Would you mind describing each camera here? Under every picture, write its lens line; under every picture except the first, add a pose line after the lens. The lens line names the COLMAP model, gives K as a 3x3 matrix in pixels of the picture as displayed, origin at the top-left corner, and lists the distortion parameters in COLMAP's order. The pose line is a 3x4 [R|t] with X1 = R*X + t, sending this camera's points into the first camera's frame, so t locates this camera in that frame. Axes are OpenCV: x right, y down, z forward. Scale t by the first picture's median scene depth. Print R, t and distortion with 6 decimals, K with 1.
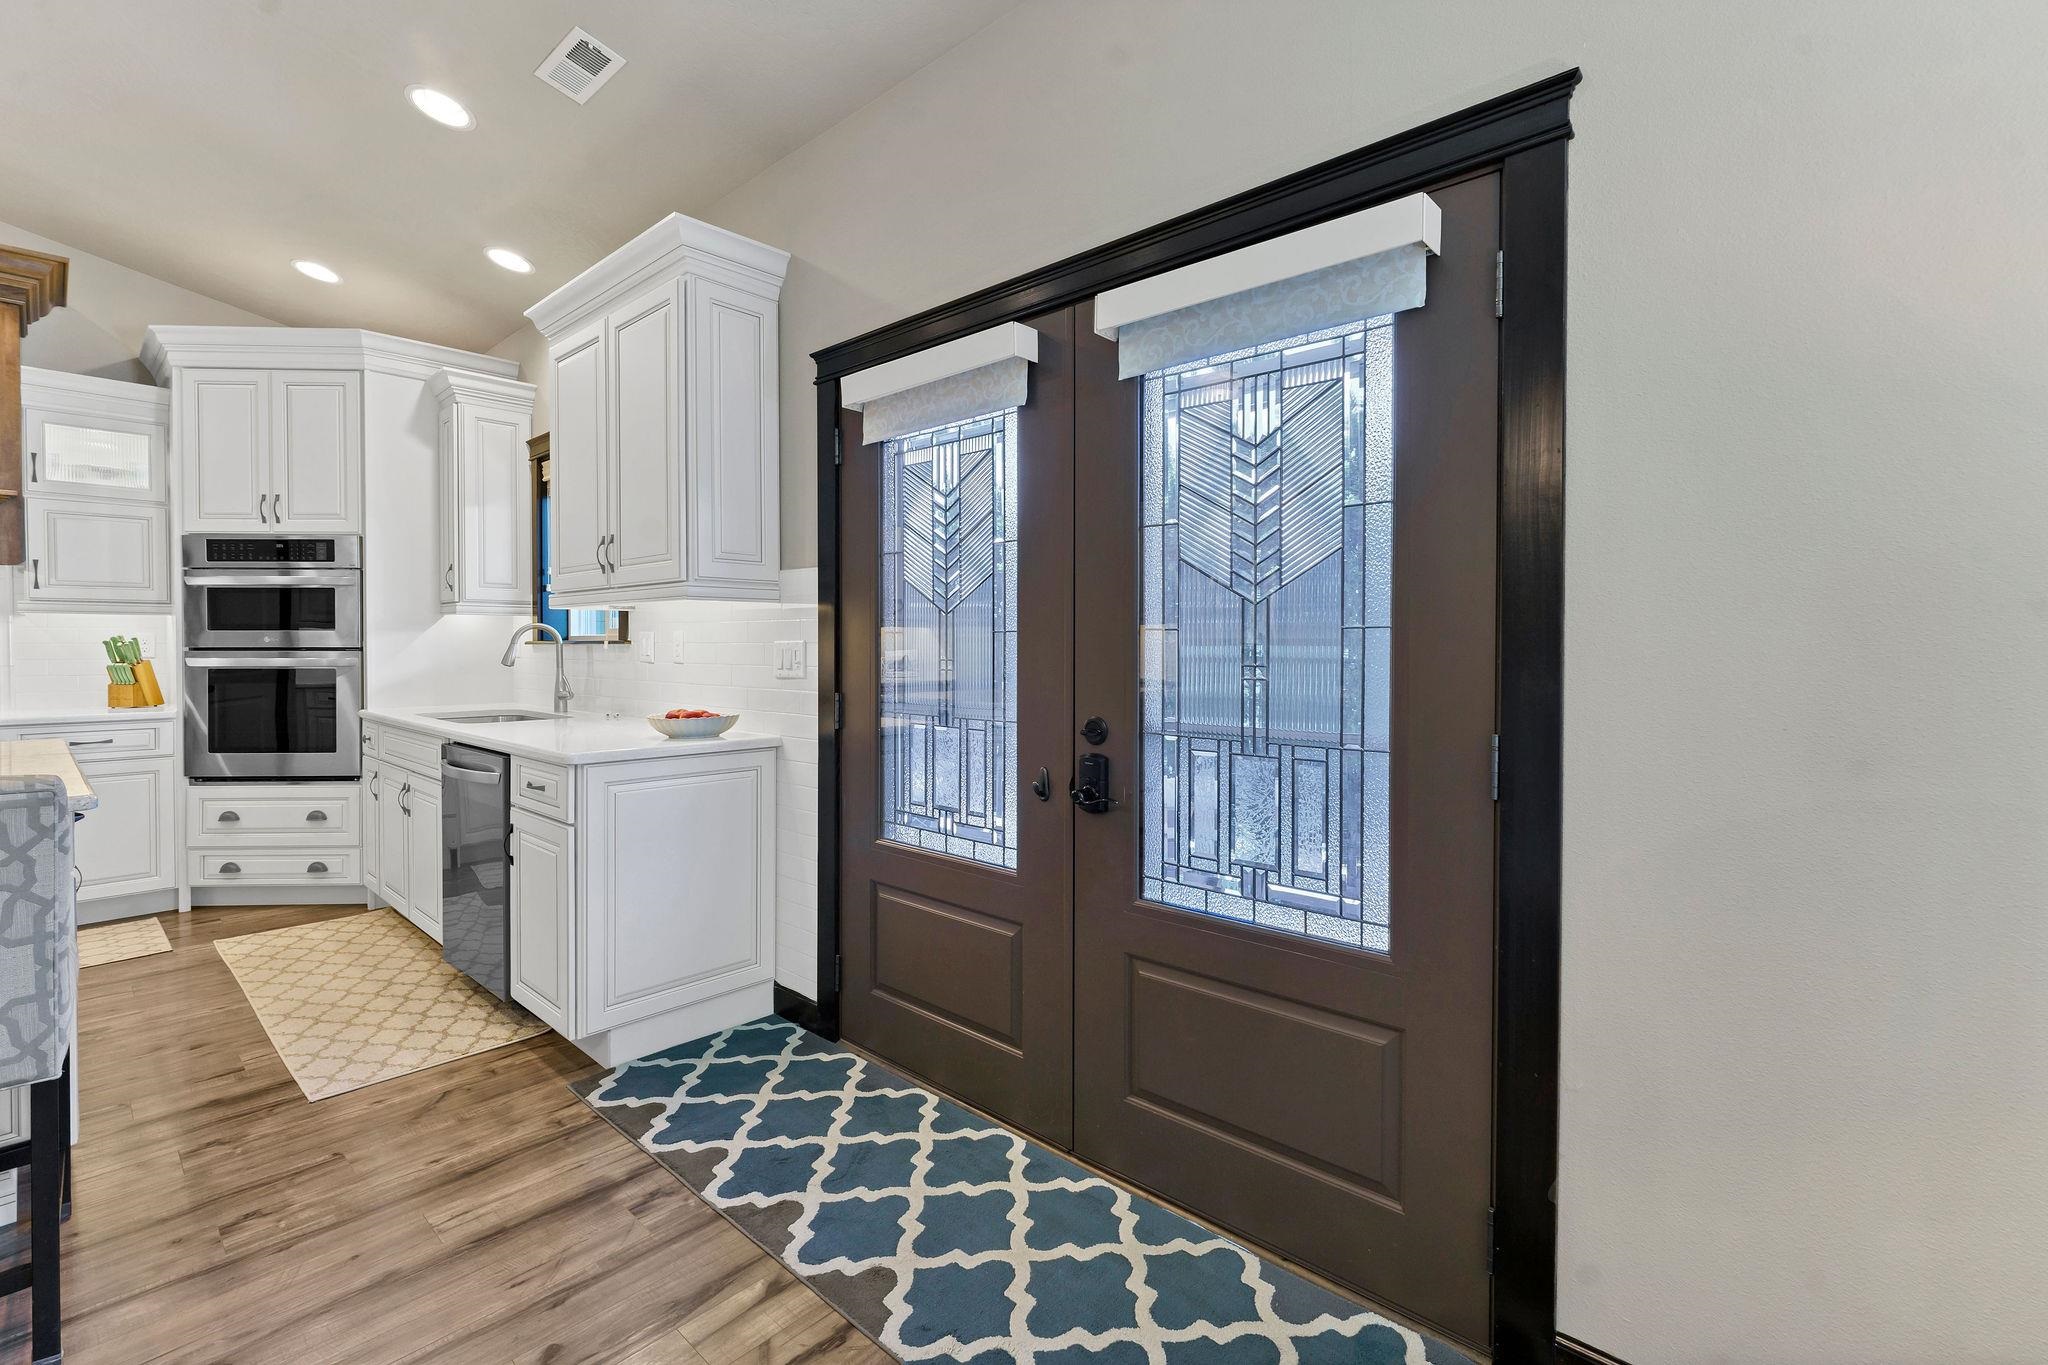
lens RADIAL K [[877.0, 0, 987.0], [0, 877.0, 655.4], [0, 0, 1]] dist [0.007604, 0.000265]
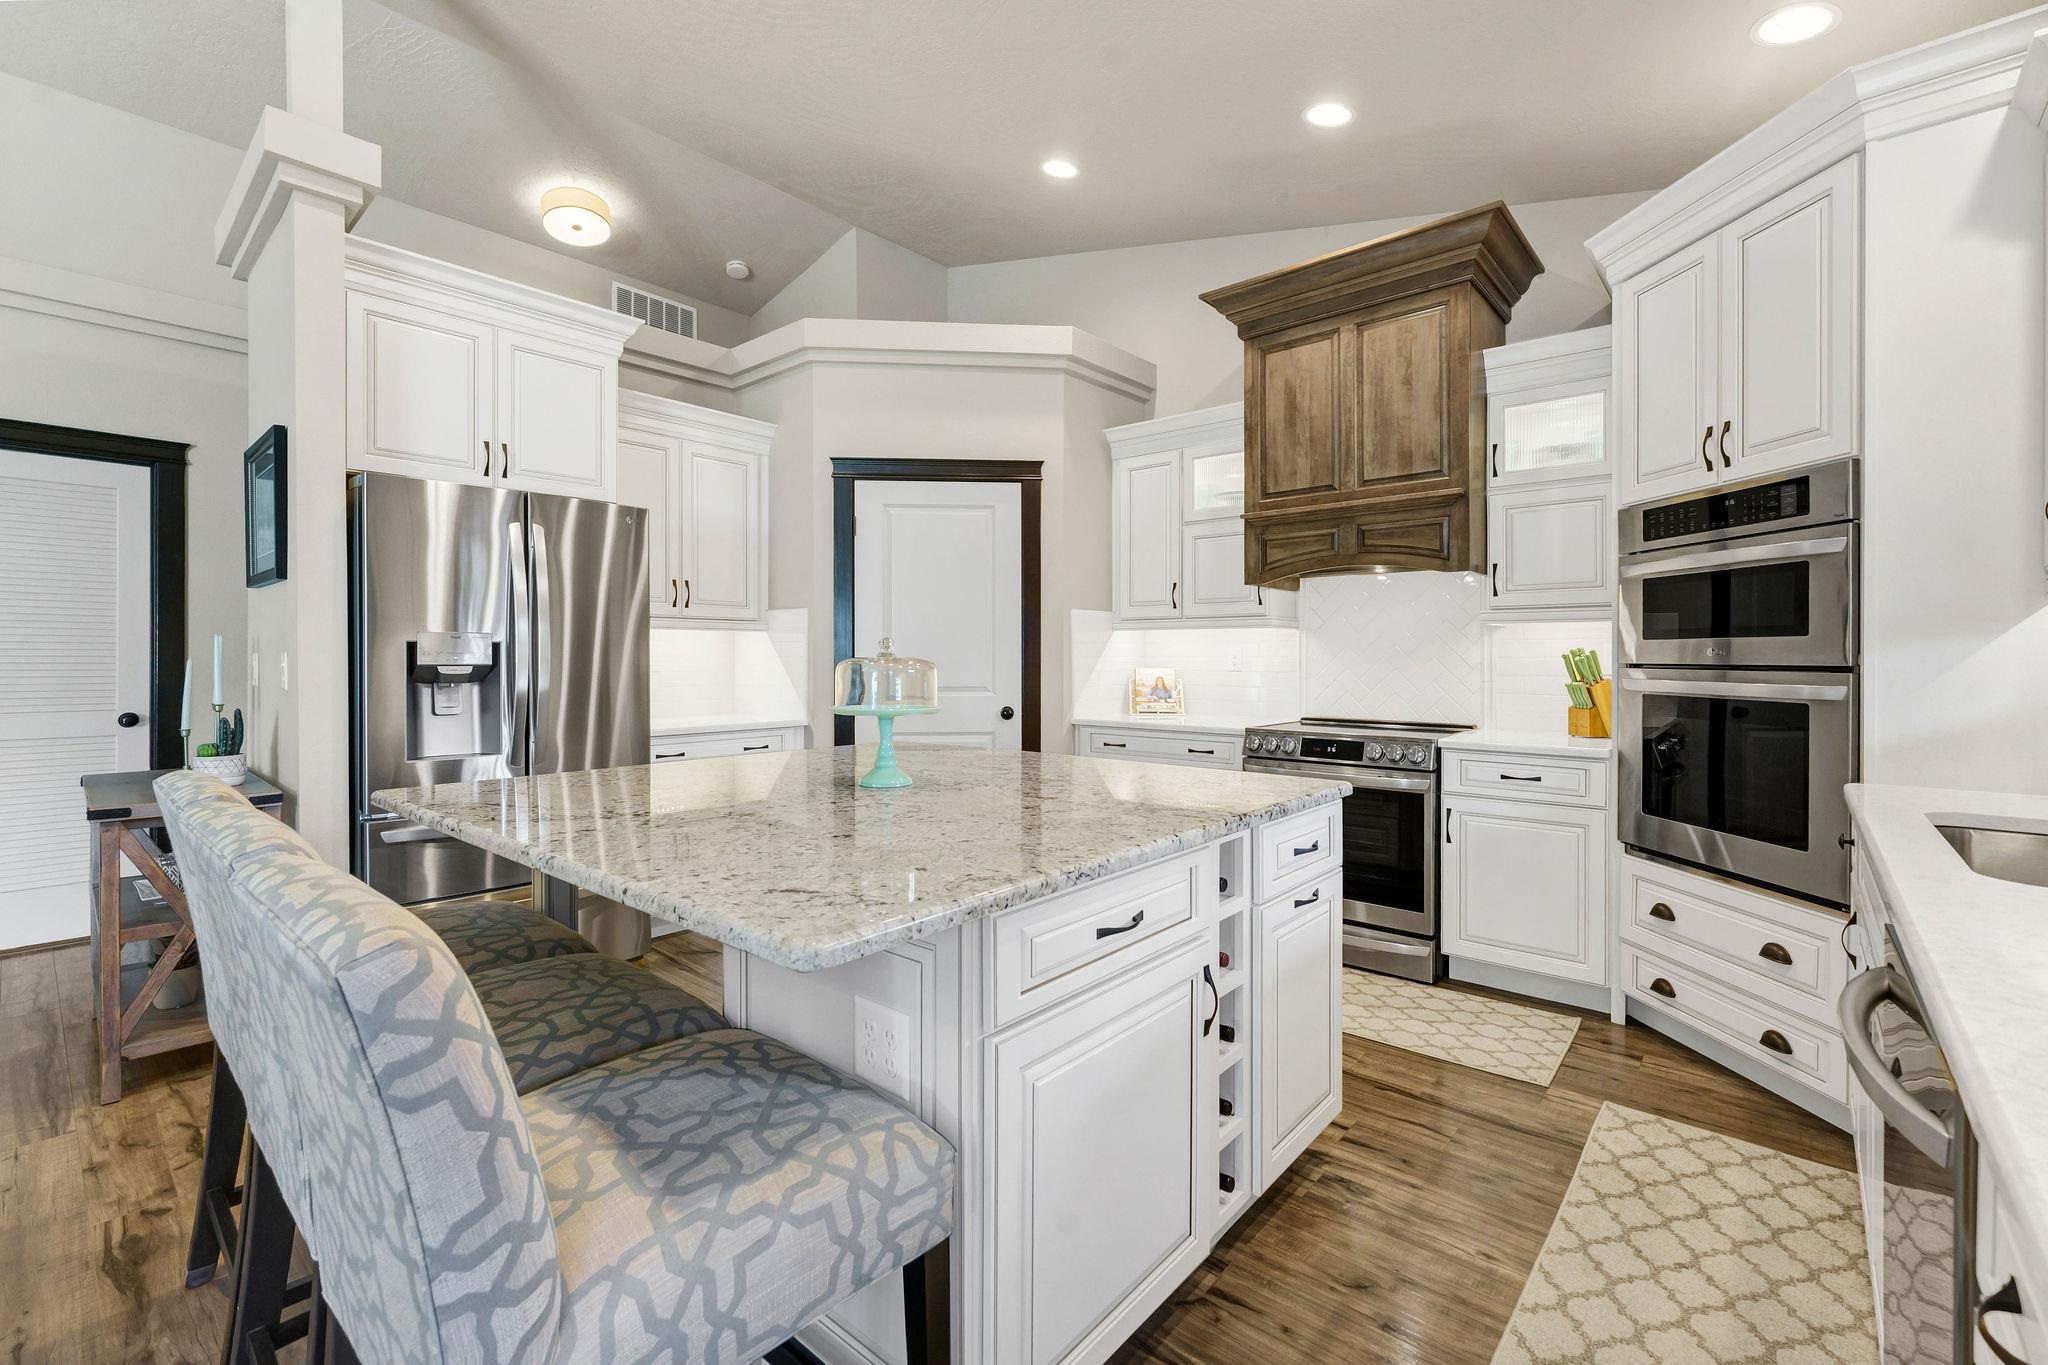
lens RADIAL K [[874.8, 0, 1042.4], [0, 874.8, 658.6], [0, 0, 1]] dist [-0.000464, 0.000016]
pose [[0.051441, 0.005289, -0.998662, -0.207957], [-0.010006, 0.999939, 0.004780, -0.011701], [0.998626, 0.009747, 0.051491, 0.484288]]
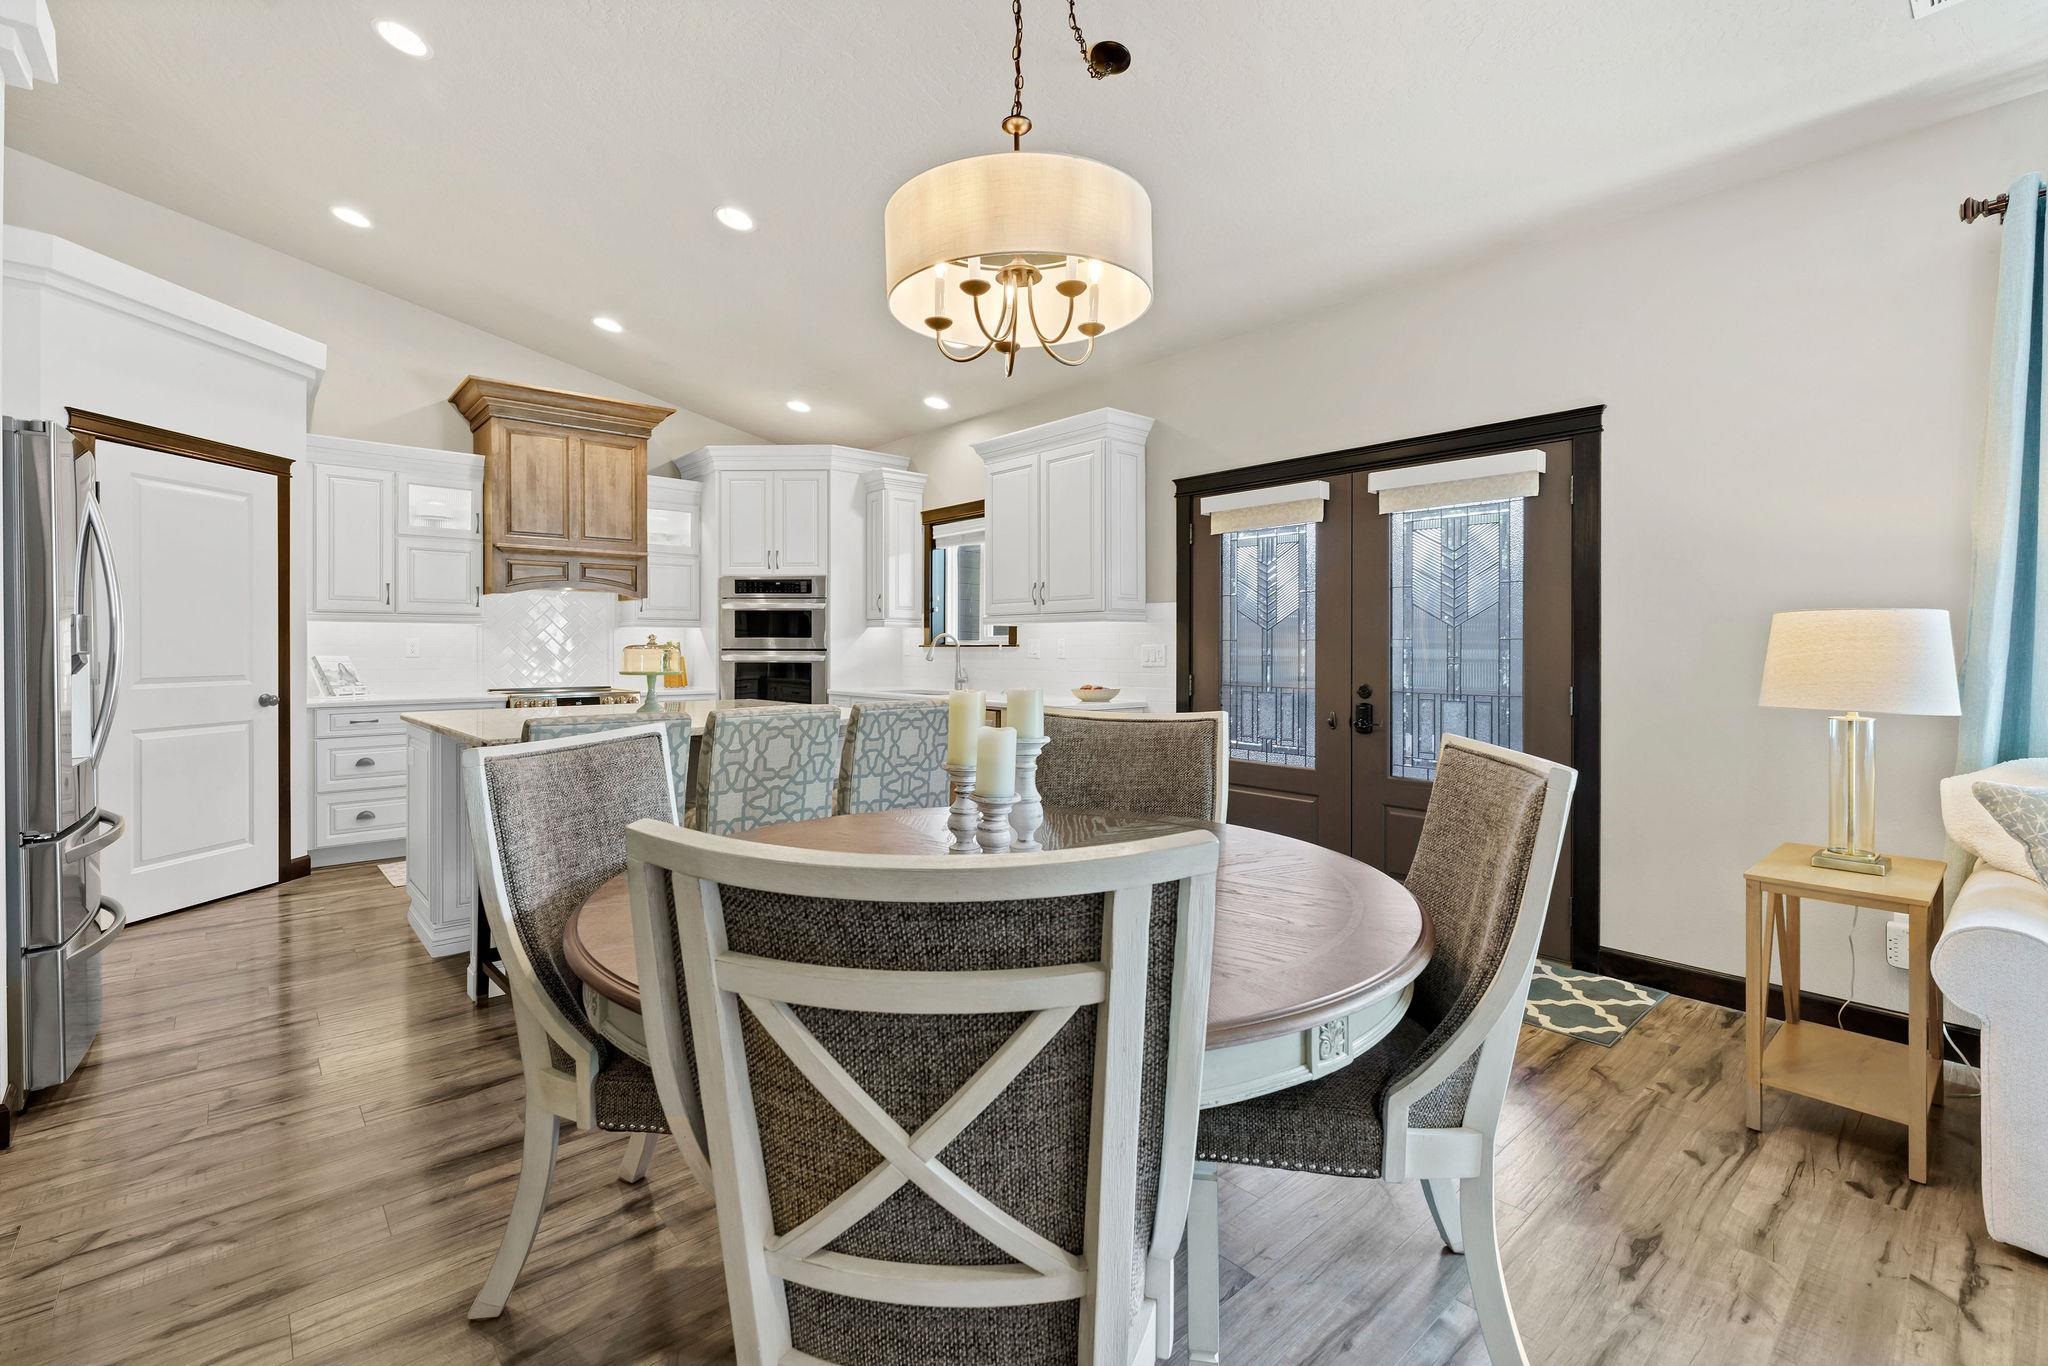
lens RADIAL K [[900.1, 0, 1007.1], [0, 900.1, 654.3], [0, 0, 1]] dist [-0.001380, 0.000345]
pose [[0.995382, 0.002861, -0.095952, -0.245589], [-0.003149, 0.999991, -0.002848, 0.004591], [0.095943, 0.003137, 0.995382, -0.552200]]
